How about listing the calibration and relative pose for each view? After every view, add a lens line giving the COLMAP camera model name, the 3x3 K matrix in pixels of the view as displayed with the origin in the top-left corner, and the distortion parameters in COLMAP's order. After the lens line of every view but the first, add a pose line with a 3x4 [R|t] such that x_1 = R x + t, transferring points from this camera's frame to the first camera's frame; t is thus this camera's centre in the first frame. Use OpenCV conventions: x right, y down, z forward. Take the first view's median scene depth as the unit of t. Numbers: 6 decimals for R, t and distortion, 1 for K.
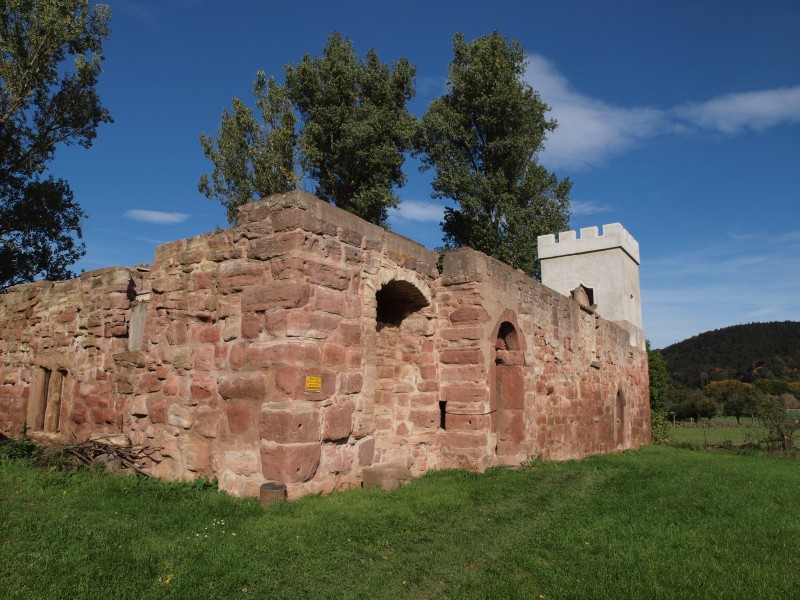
lens RADIAL K [[568.0, 0, 403.6], [0, 568.0, 299.2], [0, 0, 1]] dist [-0.127165, 0.103292]
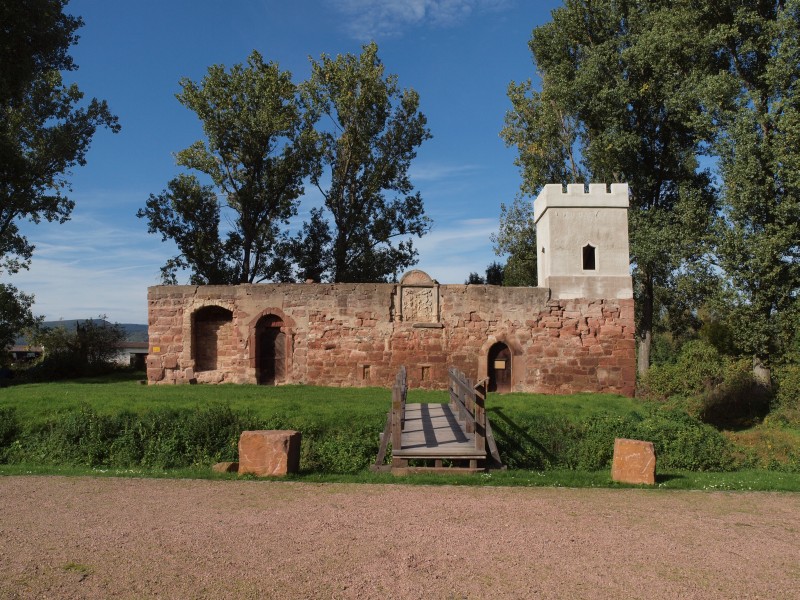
lens RADIAL K [[742.2, 0, 403.9], [0, 742.2, 300.7], [0, 0, 1]] dist [-0.062849, 0.150766]
pose [[0.545726, -0.080728, -0.834066, 3.407047], [0.162211, 0.986699, 0.010633, 0.053891], [0.822113, -0.141098, 0.551562, -0.066584]]
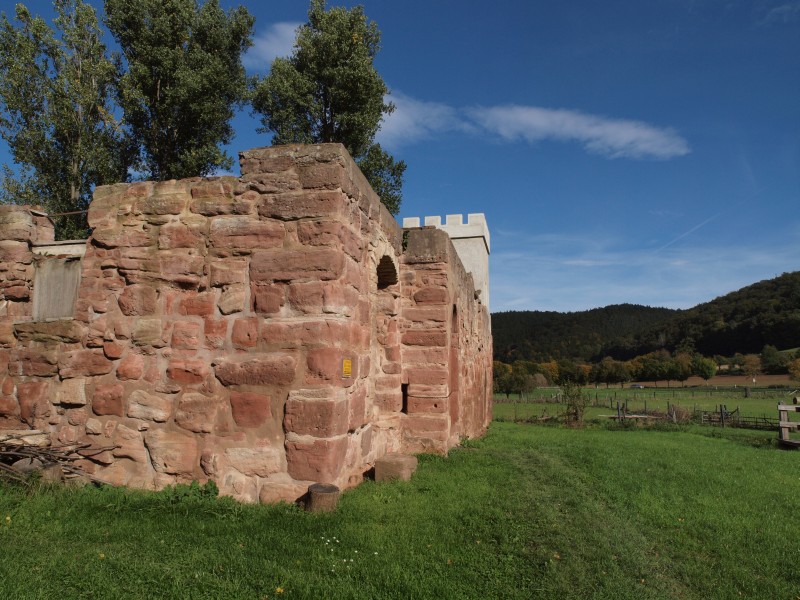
lens RADIAL K [[568.0, 0, 403.6], [0, 568.0, 299.2], [0, 0, 1]] dist [-0.127165, 0.103292]
pose [[0.926178, 0.052547, 0.373407, -0.353466], [-0.068360, 0.997233, 0.029221, 0.010355], [-0.370838, -0.052590, 0.927207, 0.136246]]
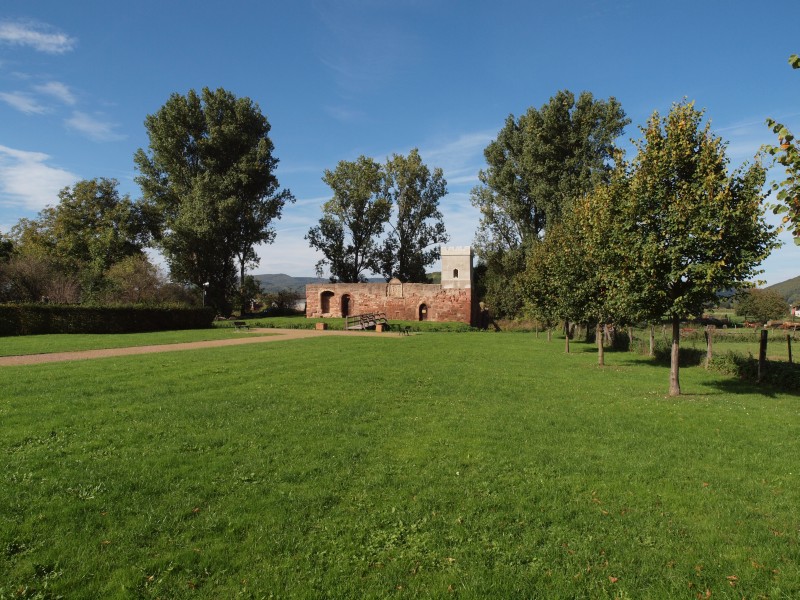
lens RADIAL K [[627.0, 0, 400.5], [0, 627.0, 303.5], [0, 0, 1]] dist [-0.102156, 0.001196]
pose [[0.362811, -0.015780, -0.931729, 8.304594], [0.176177, 0.982986, 0.051954, -0.129728], [0.915057, -0.182999, 0.359419, -1.075155]]
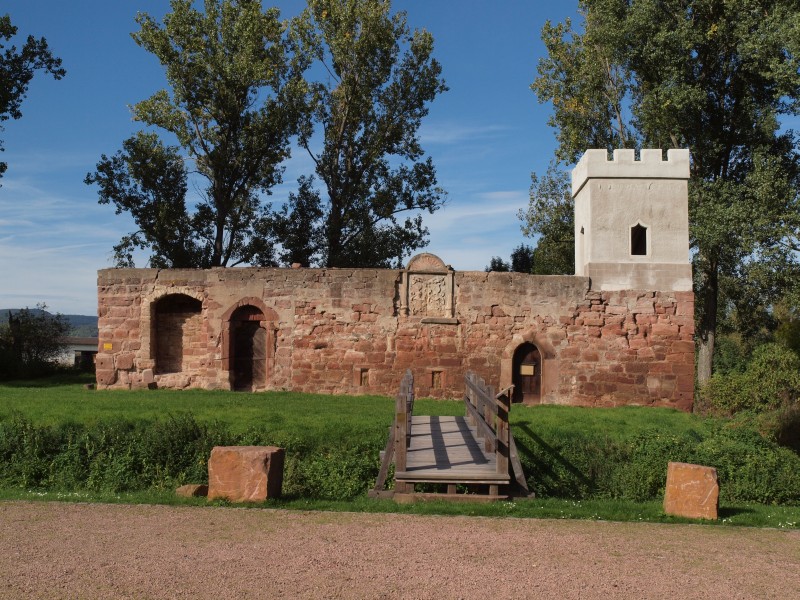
lens RADIAL K [[906.1, 0, 401.8], [0, 906.1, 302.7], [0, 0, 1]] dist [-0.022092, 0.209279]
pose [[0.538430, -0.062937, -0.840316, 3.408168], [0.150596, 0.988340, 0.022470, 0.053774], [0.829104, -0.138647, 0.541630, -0.068438]]
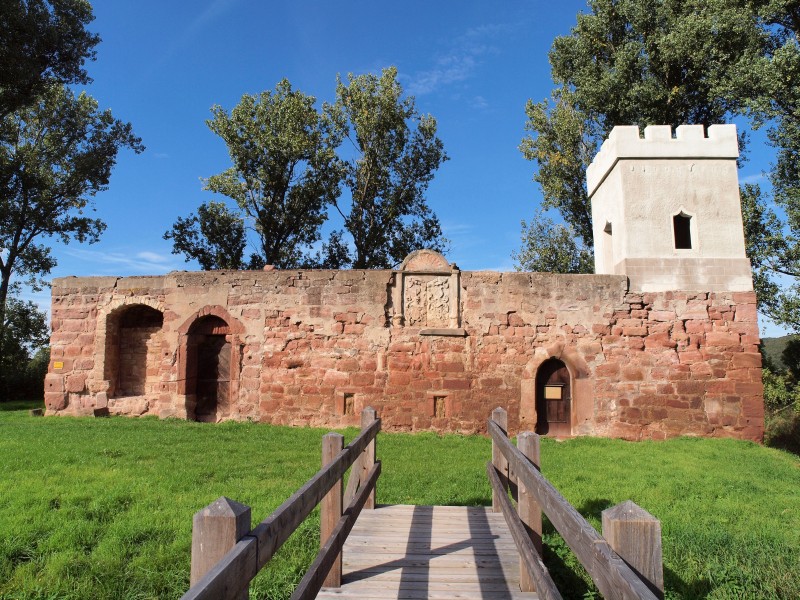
lens RADIAL K [[568.0, 0, 403.6], [0, 568.0, 299.2], [0, 0, 1]] dist [-0.127165, 0.103292]
pose [[0.508110, -0.130263, -0.851384, 2.029498], [0.160425, 0.985512, -0.055042, 0.195433], [0.846220, -0.108616, 0.521646, 0.902401]]
